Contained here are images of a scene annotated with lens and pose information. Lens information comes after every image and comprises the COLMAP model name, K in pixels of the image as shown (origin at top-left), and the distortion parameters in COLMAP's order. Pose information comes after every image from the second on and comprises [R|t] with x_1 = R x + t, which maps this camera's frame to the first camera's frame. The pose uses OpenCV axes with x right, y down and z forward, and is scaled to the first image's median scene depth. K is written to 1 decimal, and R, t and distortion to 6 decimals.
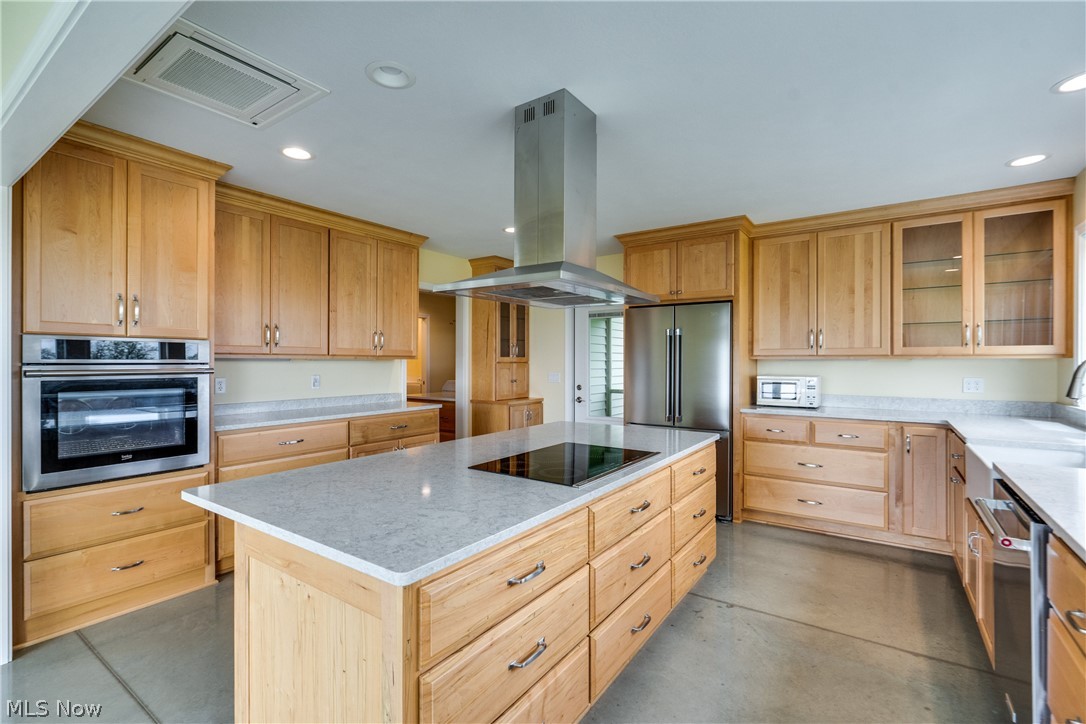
lens RADIAL K [[497.9, 0, 542.0], [0, 497.9, 362.0], [0, 0, 1]] dist [-0.006122, -0.000243]
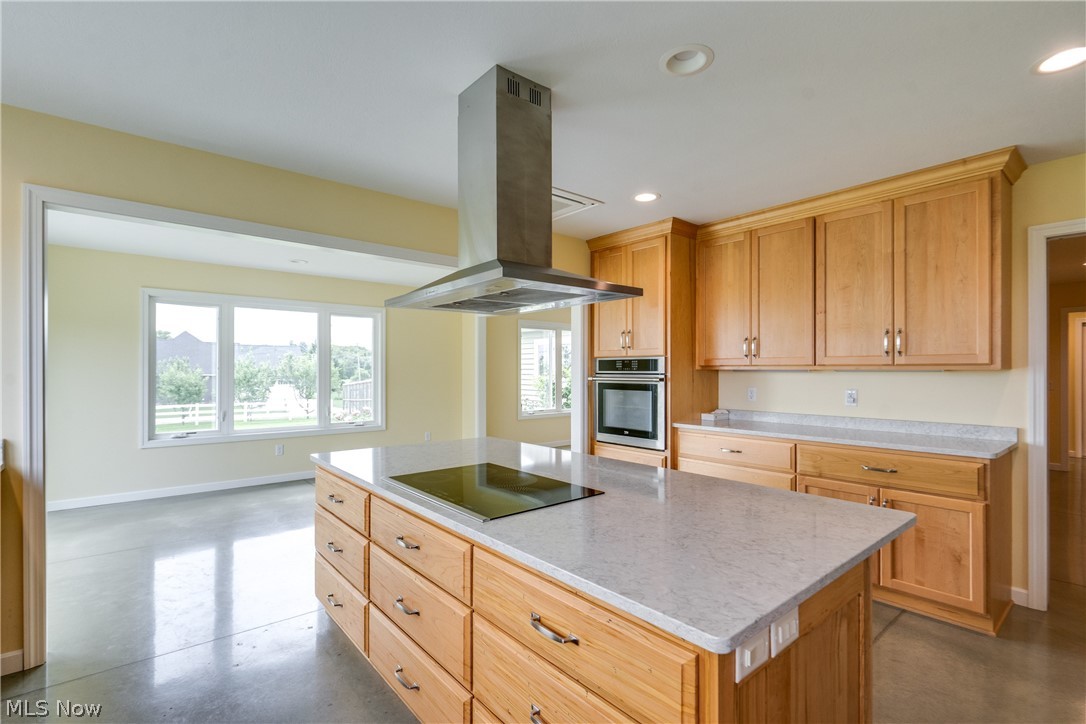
lens RADIAL K [[497.9, 0, 567.2], [0, 497.9, 369.3], [0, 0, 1]] dist [-0.006122, -0.000243]
pose [[-0.228397, -0.006449, -0.973547, 0.497800], [-0.004483, 0.999974, -0.005573, -0.000510], [0.973558, 0.003092, -0.228420, 0.781017]]
